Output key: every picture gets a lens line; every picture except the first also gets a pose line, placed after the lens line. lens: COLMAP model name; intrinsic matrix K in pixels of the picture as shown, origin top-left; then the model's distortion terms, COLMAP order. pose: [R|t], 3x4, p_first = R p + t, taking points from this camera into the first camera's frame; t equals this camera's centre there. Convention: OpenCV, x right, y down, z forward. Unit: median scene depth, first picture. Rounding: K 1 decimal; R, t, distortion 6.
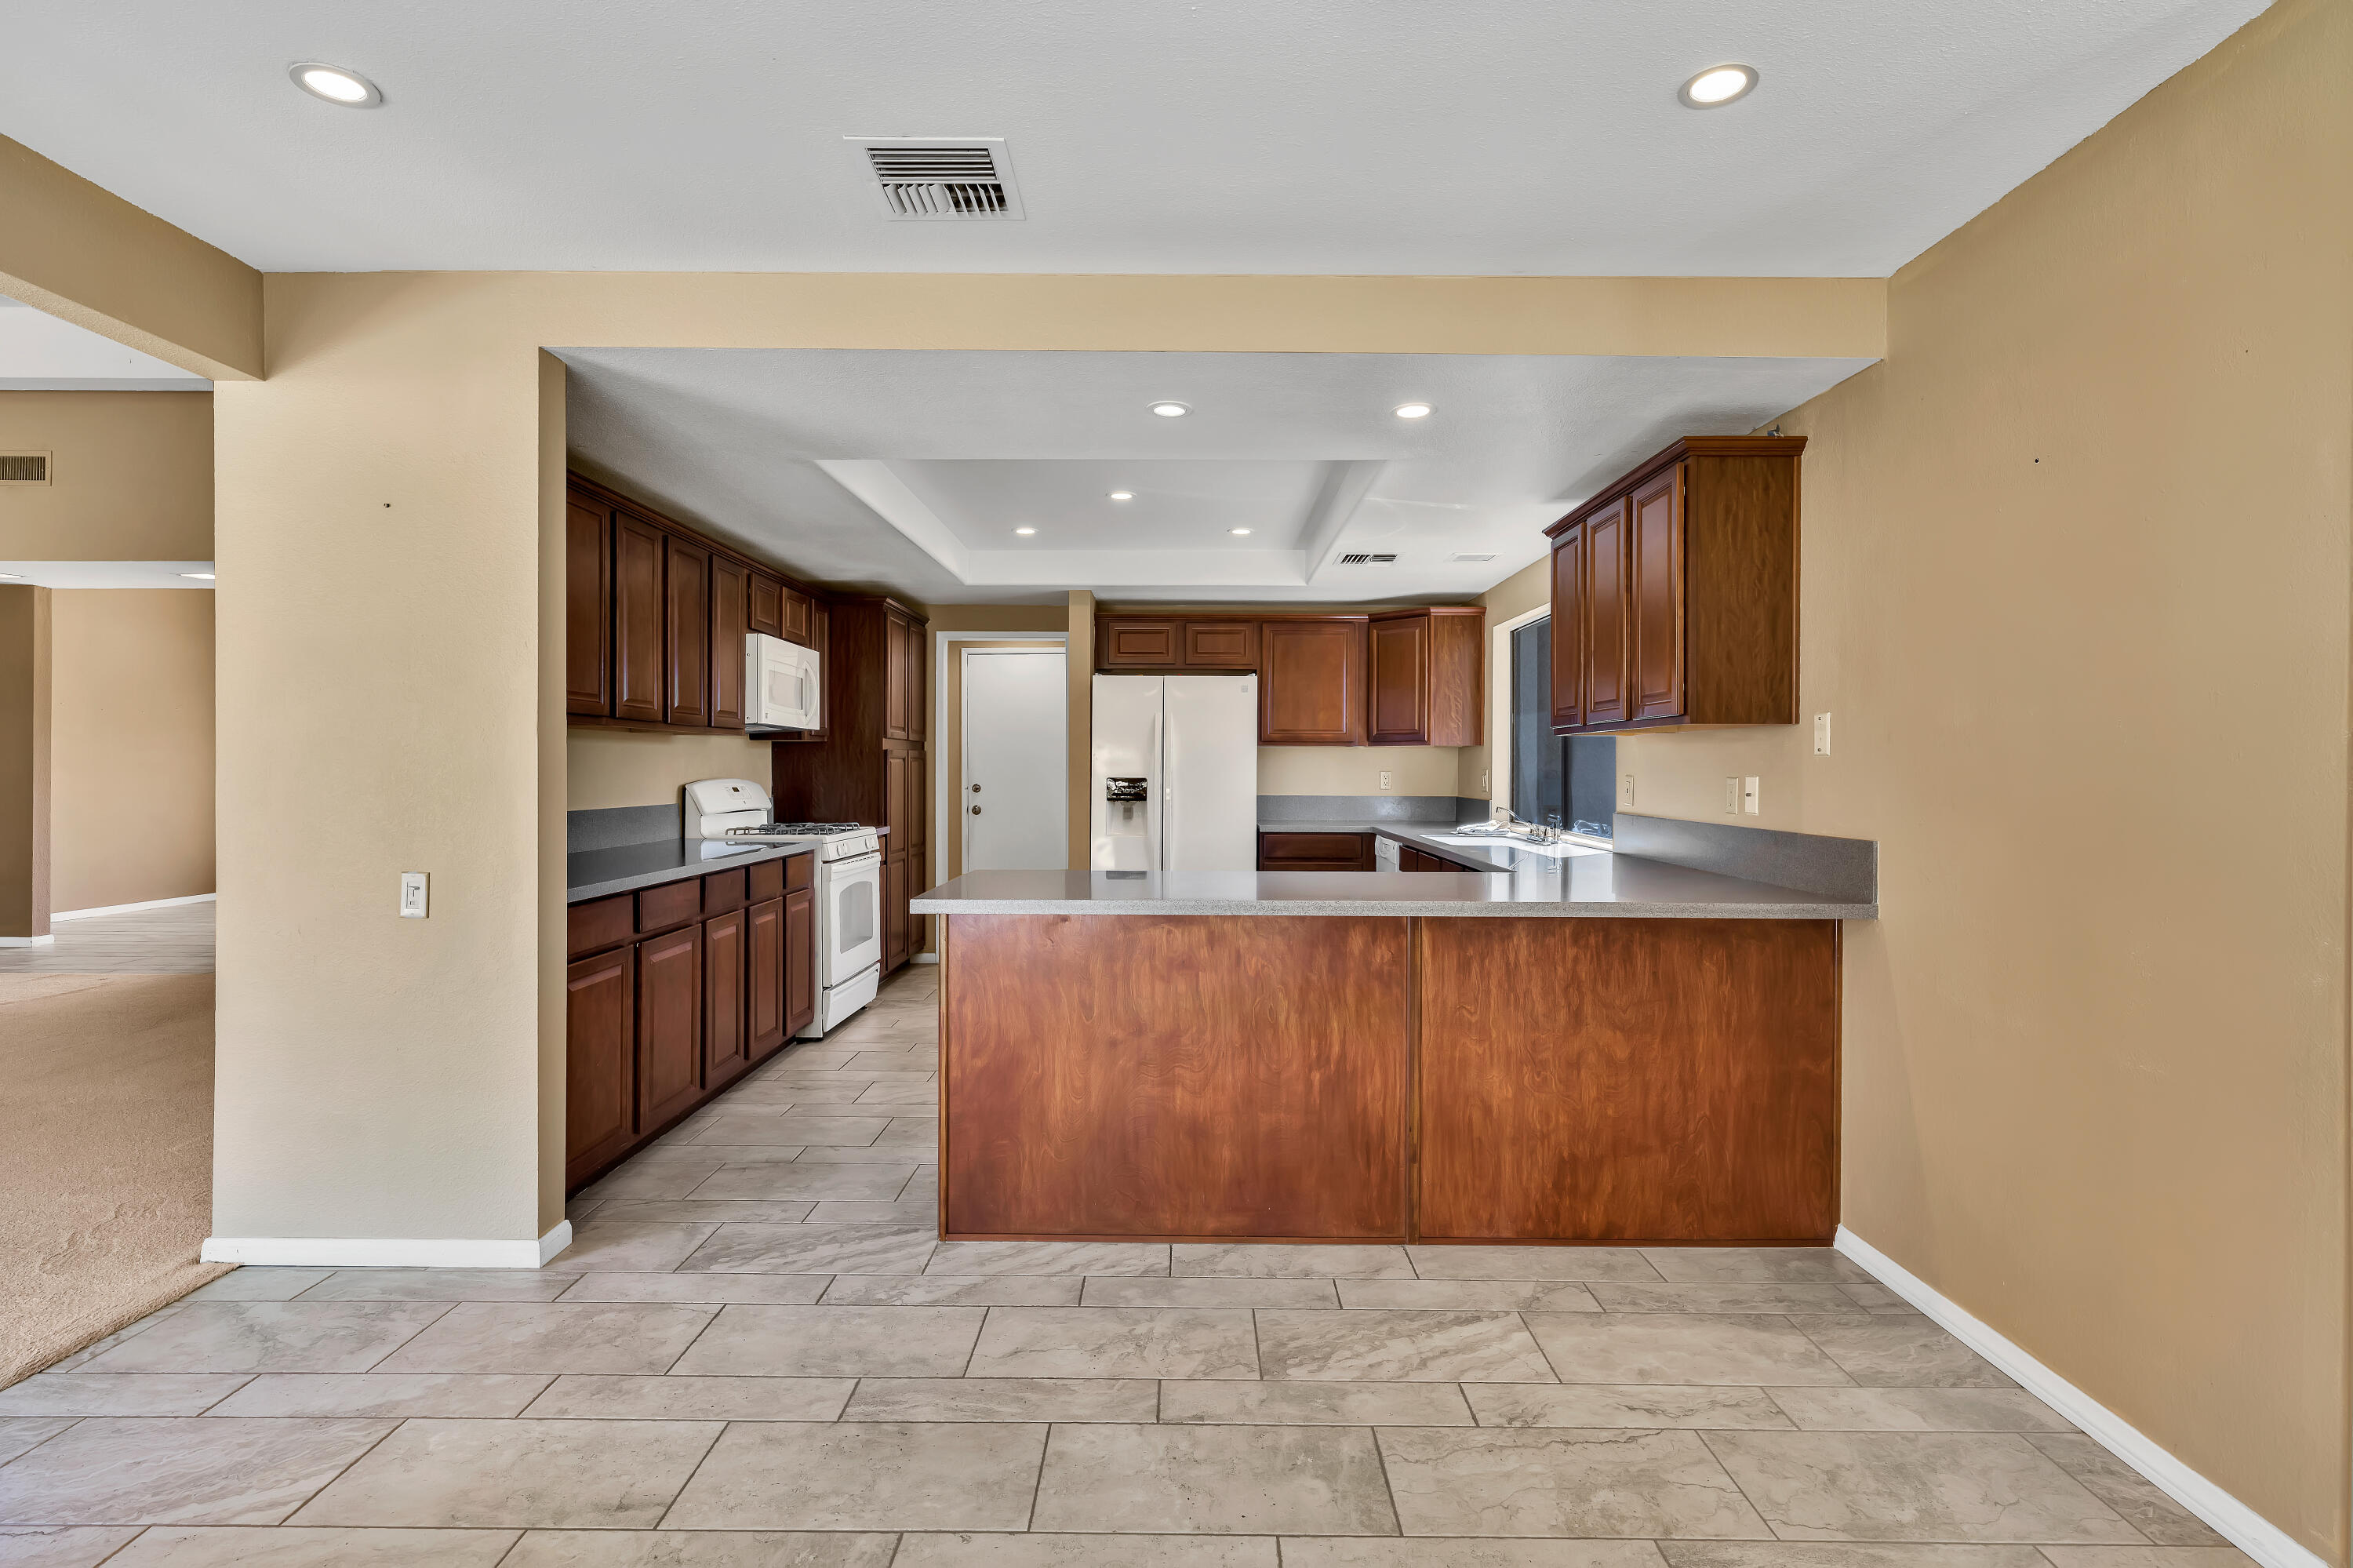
lens RADIAL K [[1075.3, 0, 1183.2], [0, 1075.3, 783.3], [0, 0, 1]] dist [0.004730, 0.001162]
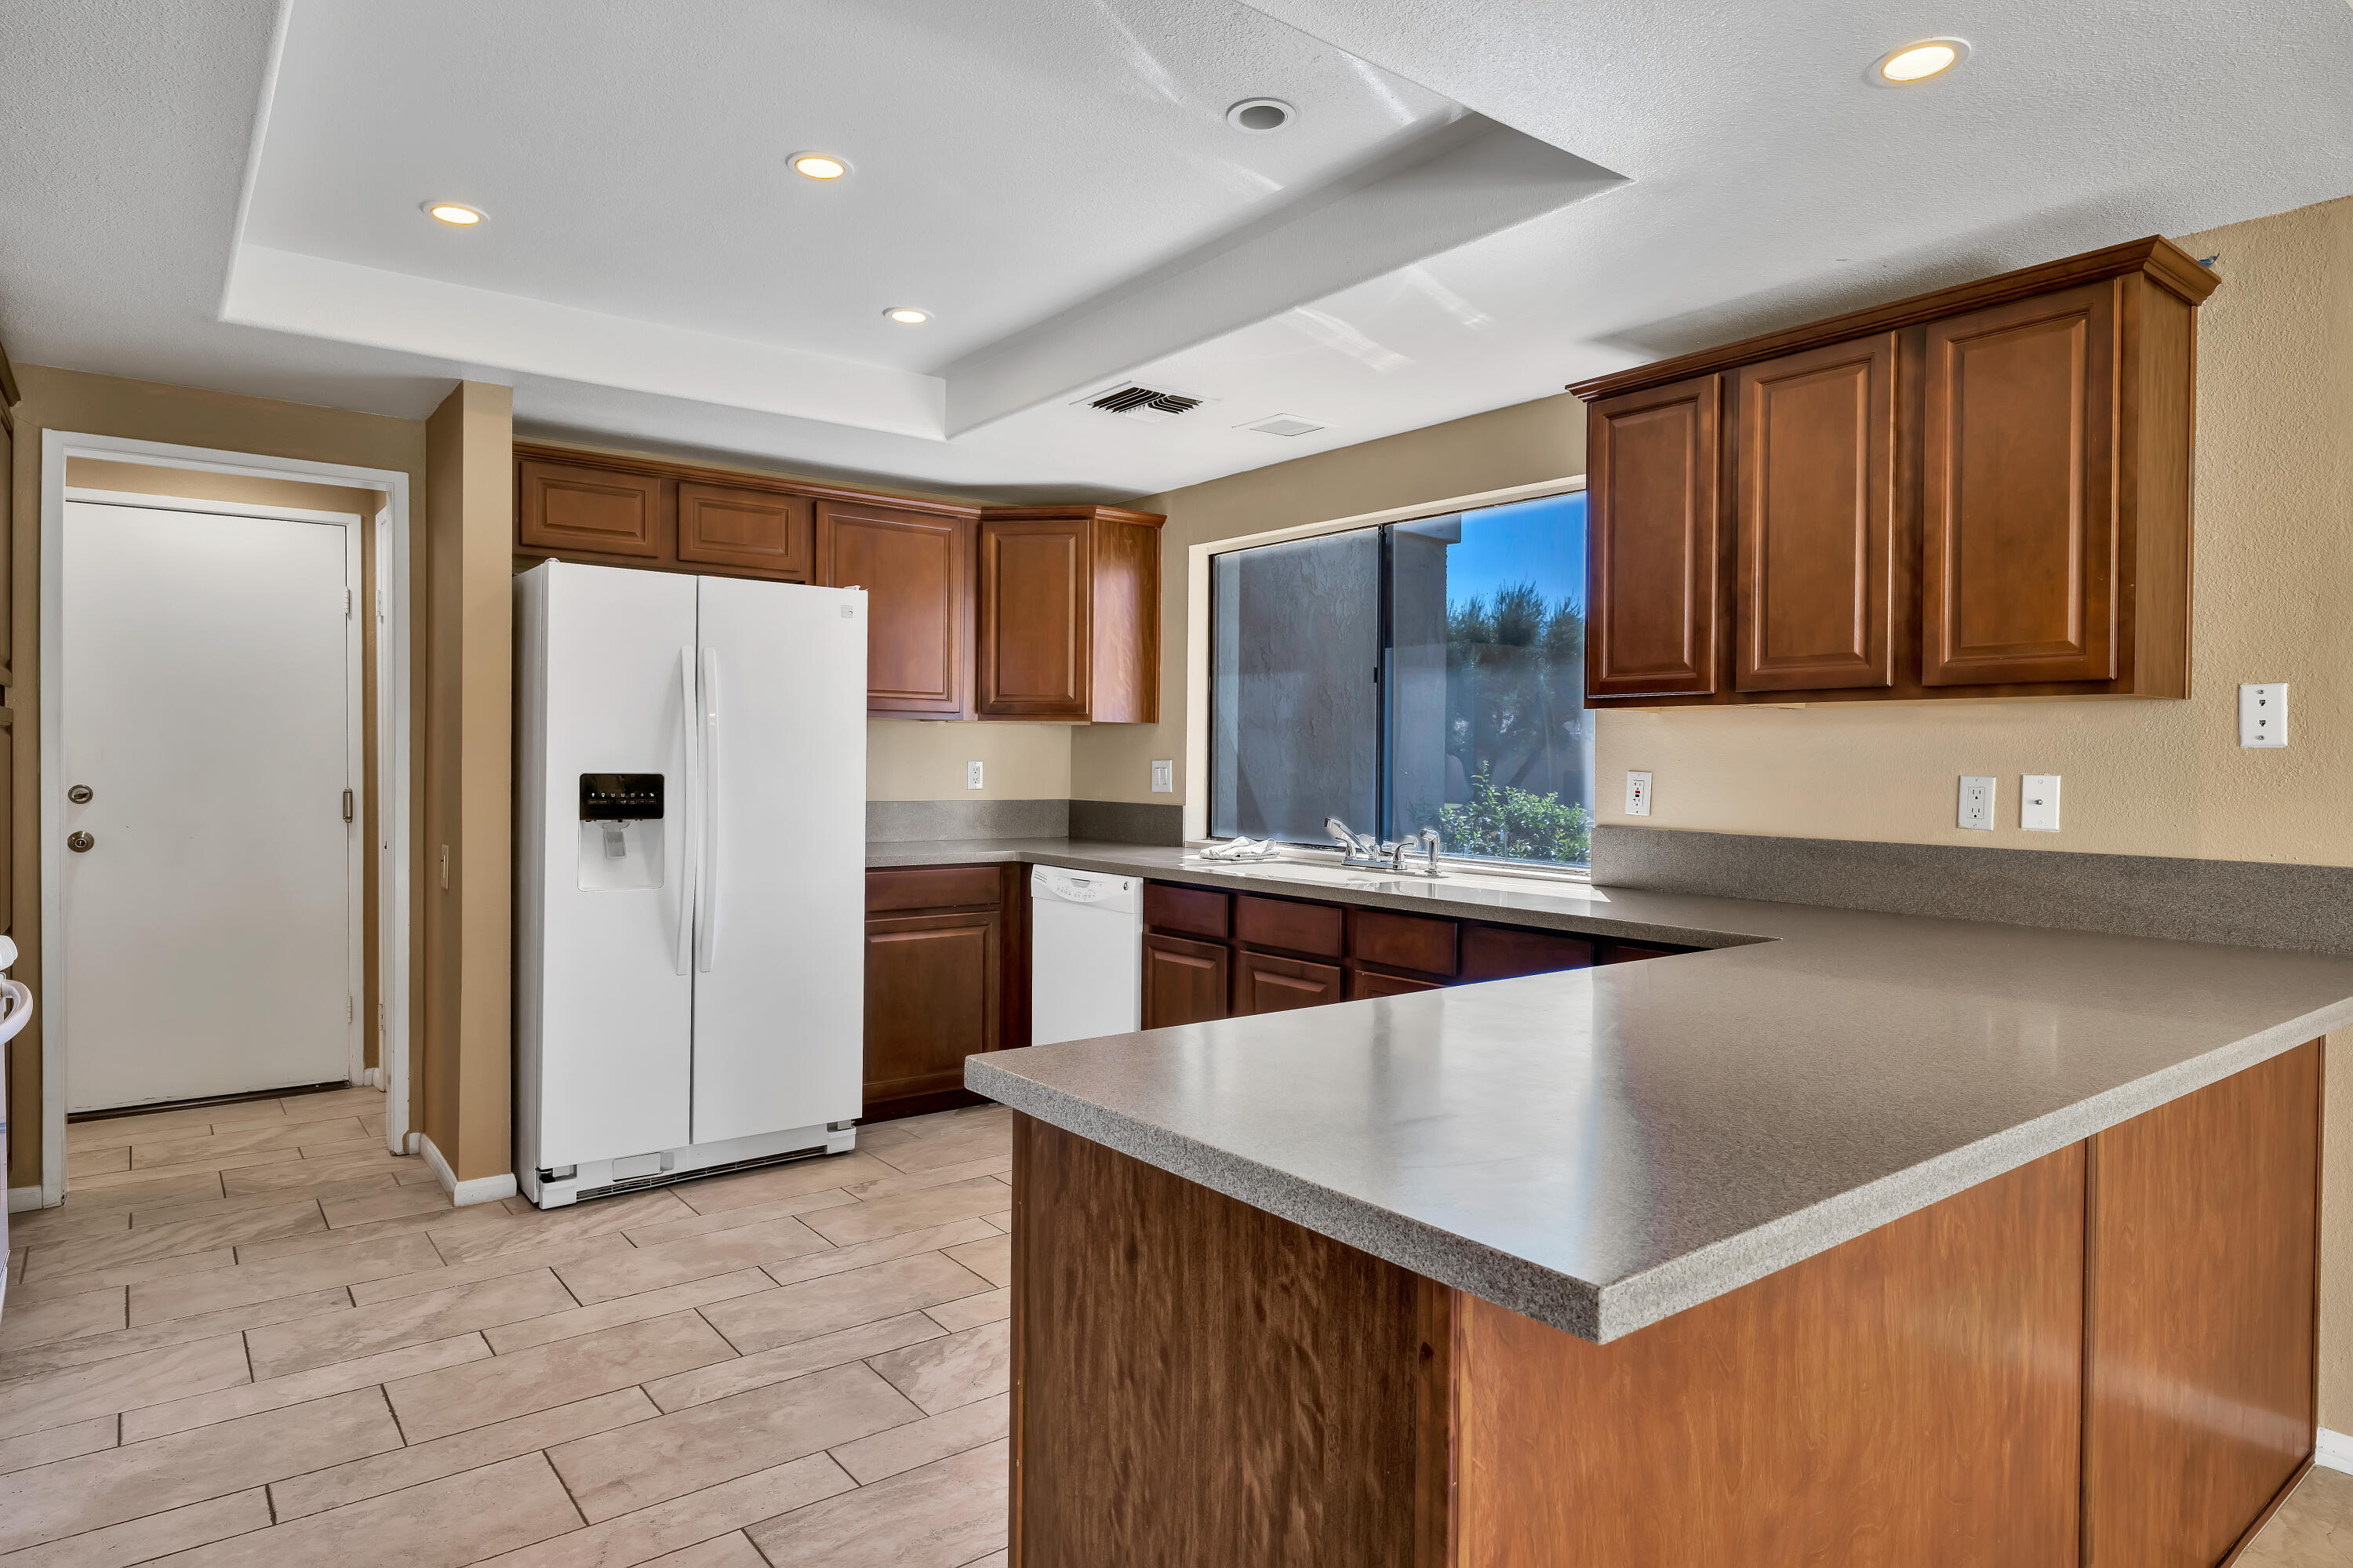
lens RADIAL K [[1329.8, 0, 1168.3], [0, 1329.8, 769.0], [0, 0, 1]] dist [0.006345, -0.000392]
pose [[0.791274, -0.000966, 0.611461, -0.449815], [0.002119, 0.999997, -0.001162, -0.010940], [-0.611458, 0.002215, 0.791273, 0.701634]]
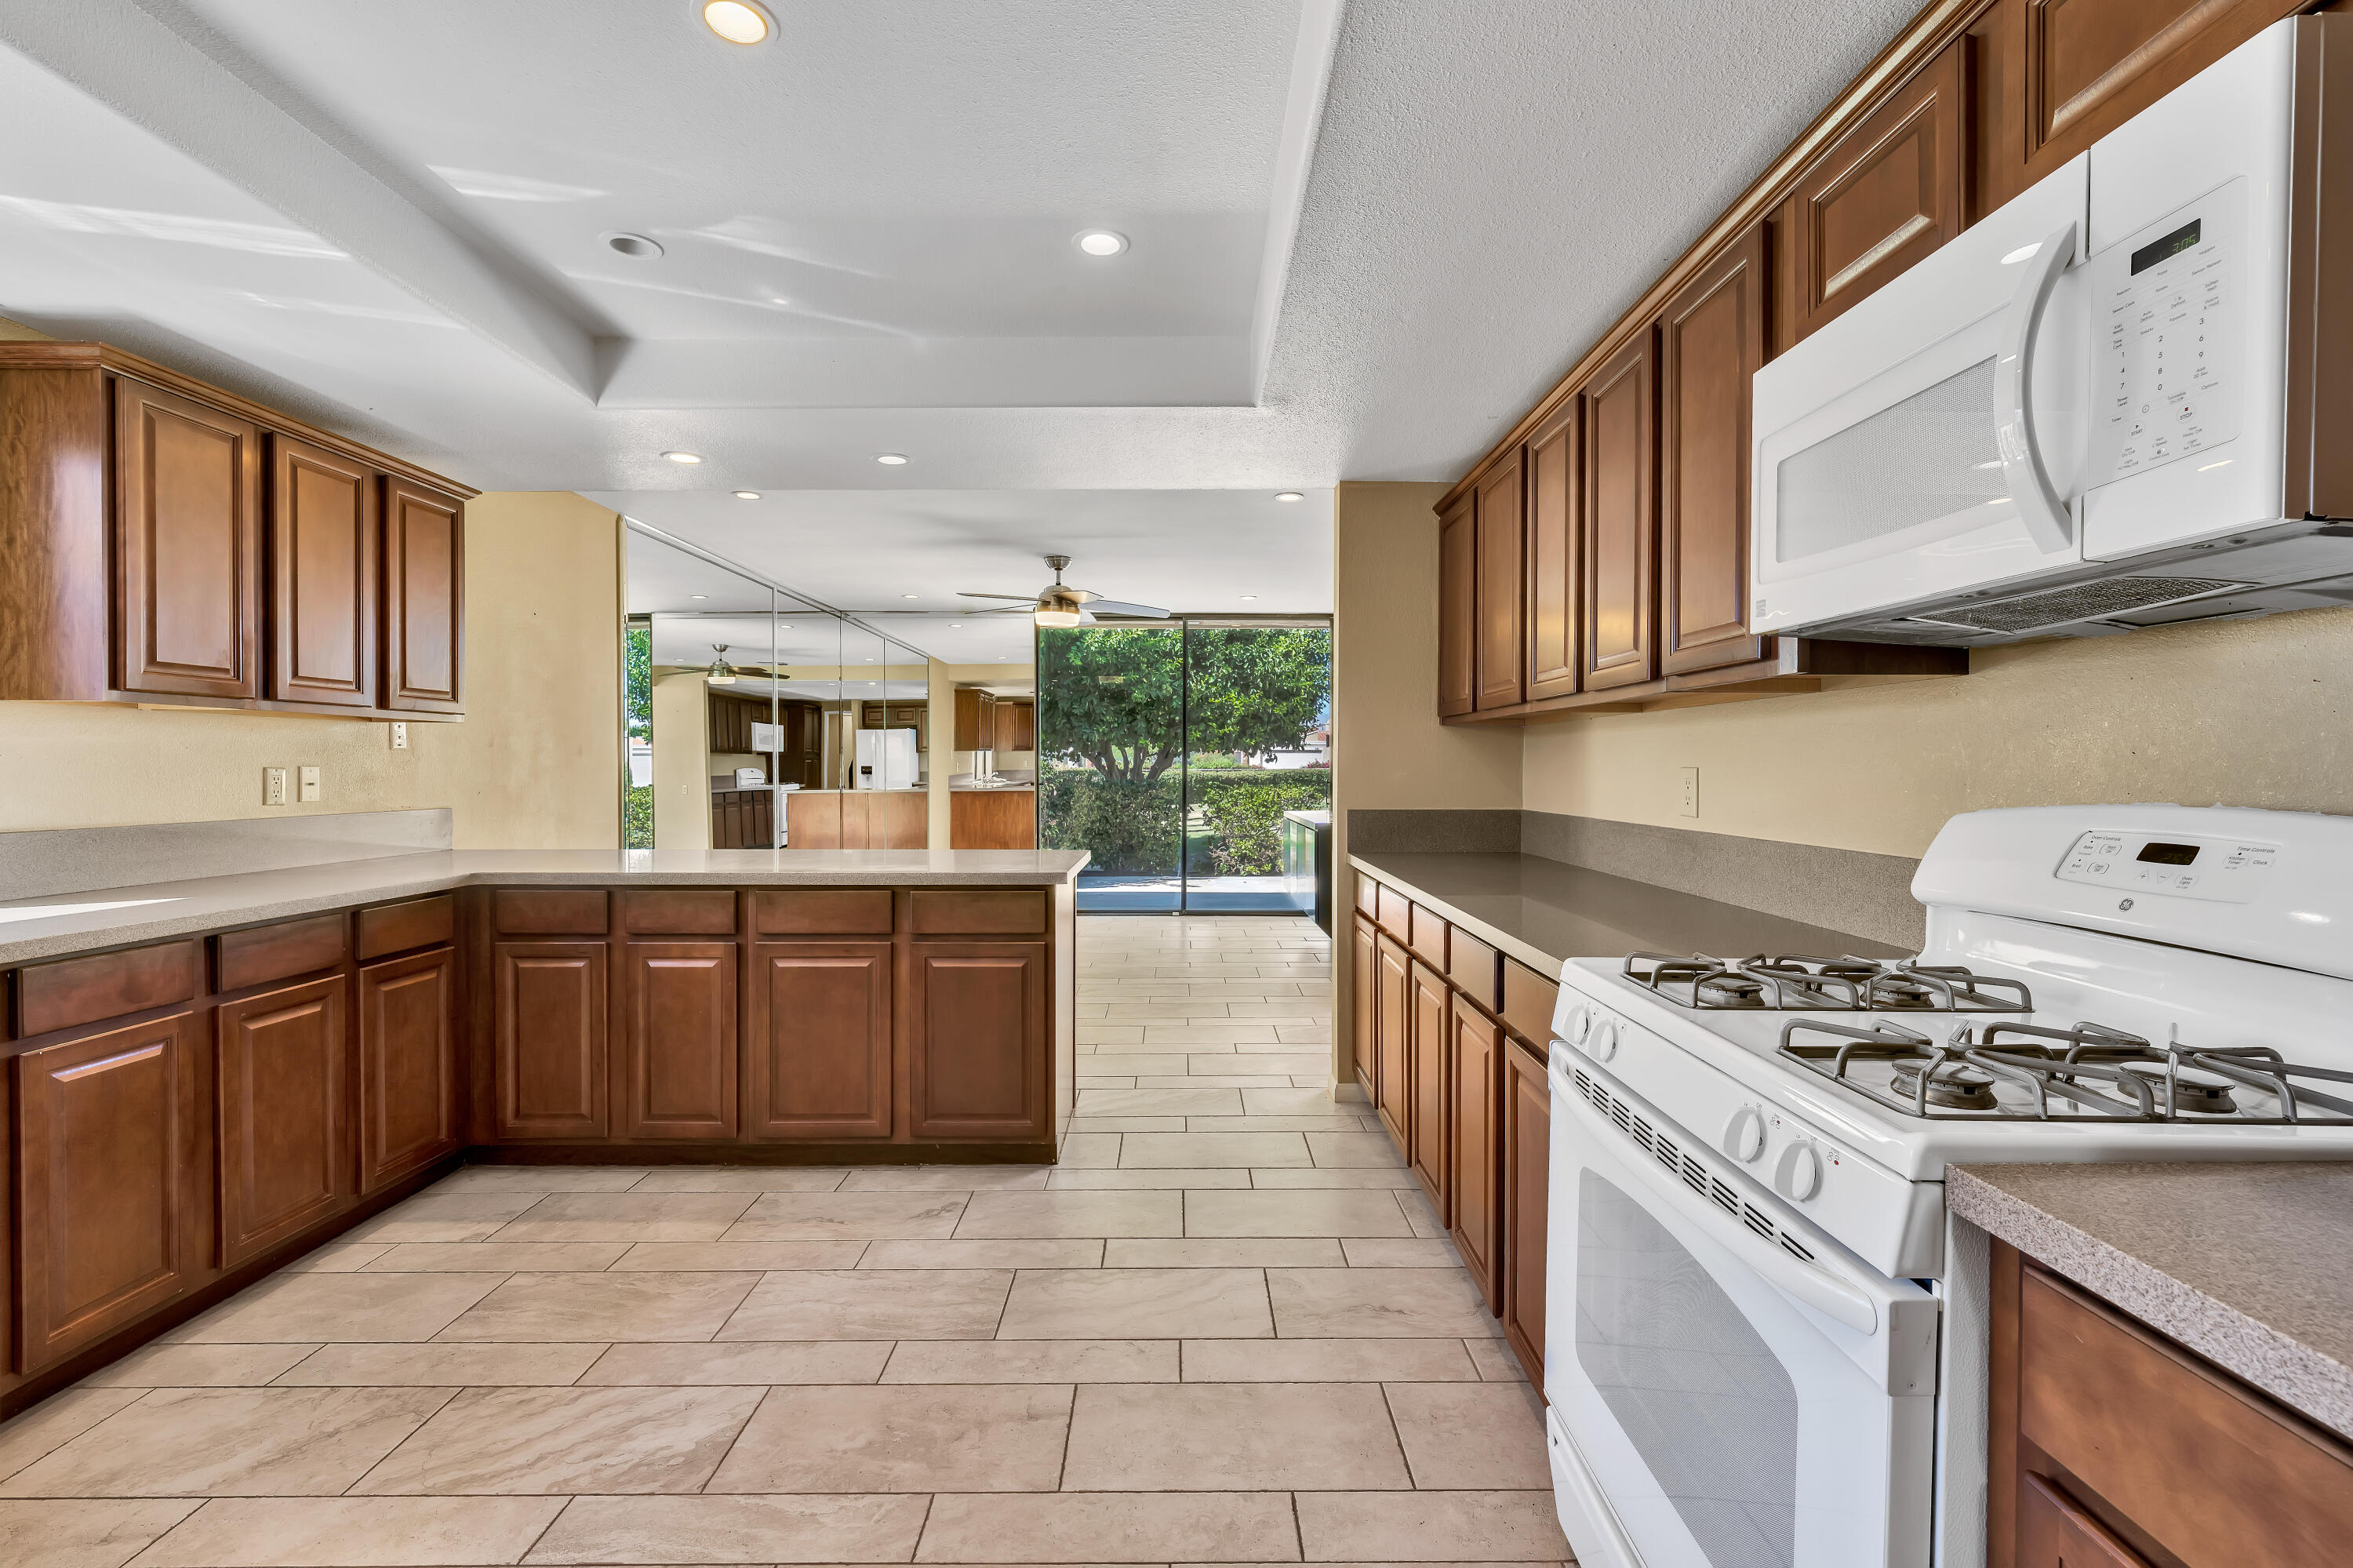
lens RADIAL K [[1036.2, 0, 1189.8], [0, 1036.2, 774.4], [0, 0, 1]] dist [0.000061, -0.000855]
pose [[-0.999907, -0.001105, -0.013598, -0.325252], [-0.001364, 0.999817, 0.019059, -0.020466], [0.013574, 0.019076, -0.999726, 2.113207]]
